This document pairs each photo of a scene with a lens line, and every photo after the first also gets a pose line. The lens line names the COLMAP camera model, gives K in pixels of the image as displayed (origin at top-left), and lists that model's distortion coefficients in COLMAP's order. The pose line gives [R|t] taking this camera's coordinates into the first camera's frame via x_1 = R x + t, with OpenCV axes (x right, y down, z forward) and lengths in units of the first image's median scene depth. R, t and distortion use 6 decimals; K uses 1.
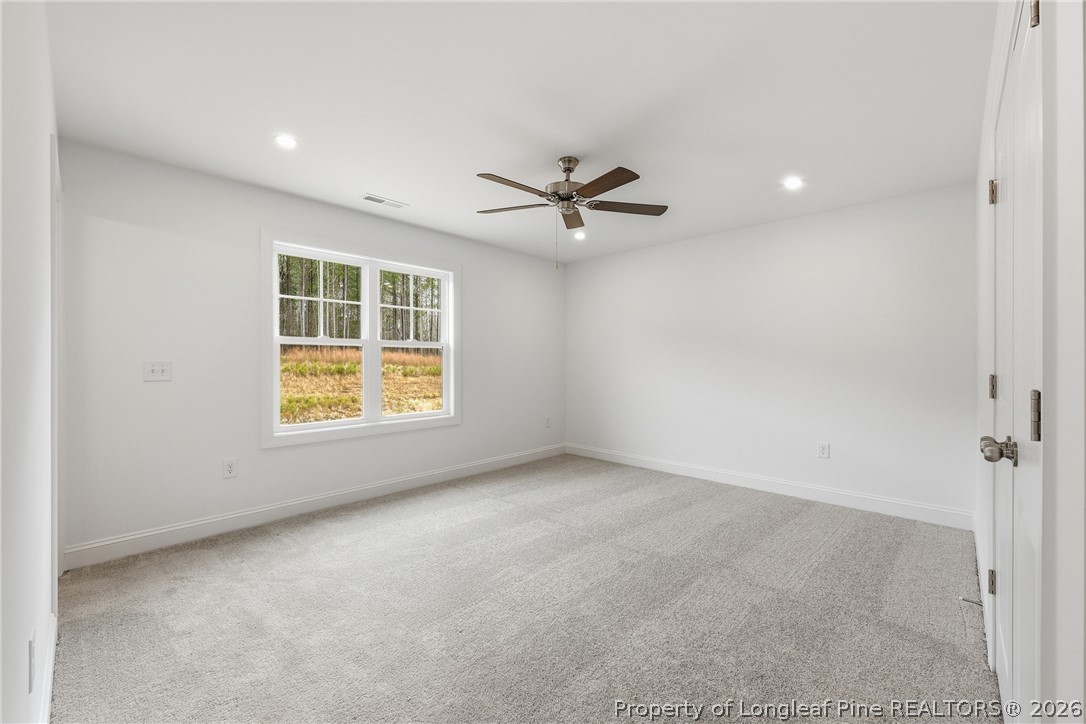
lens RADIAL K [[435.4, 0, 540.8], [0, 435.4, 361.7], [0, 0, 1]] dist [-0.001667, -0.000084]
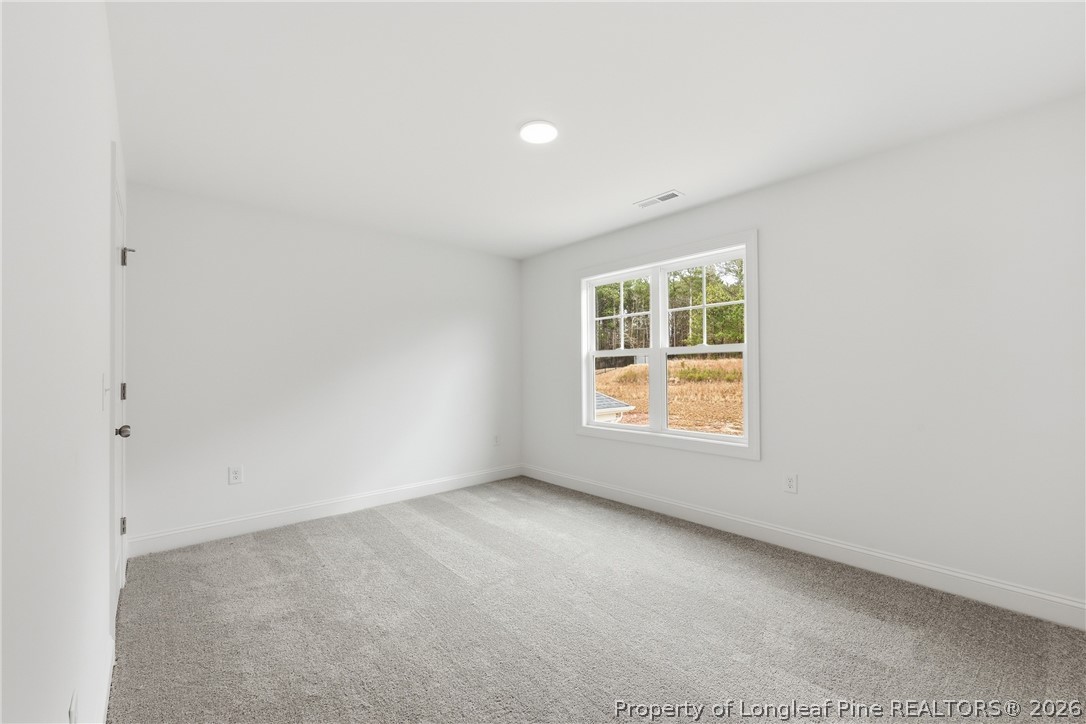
lens RADIAL K [[446.5, 0, 539.5], [0, 446.5, 357.6], [0, 0, 1]] dist [0.001519, 0.000326]
pose [[-0.100591, -0.027027, -0.994561, 0.639272], [0.013455, 0.999503, -0.028522, -0.003218], [0.994837, -0.016251, -0.100178, 0.827928]]
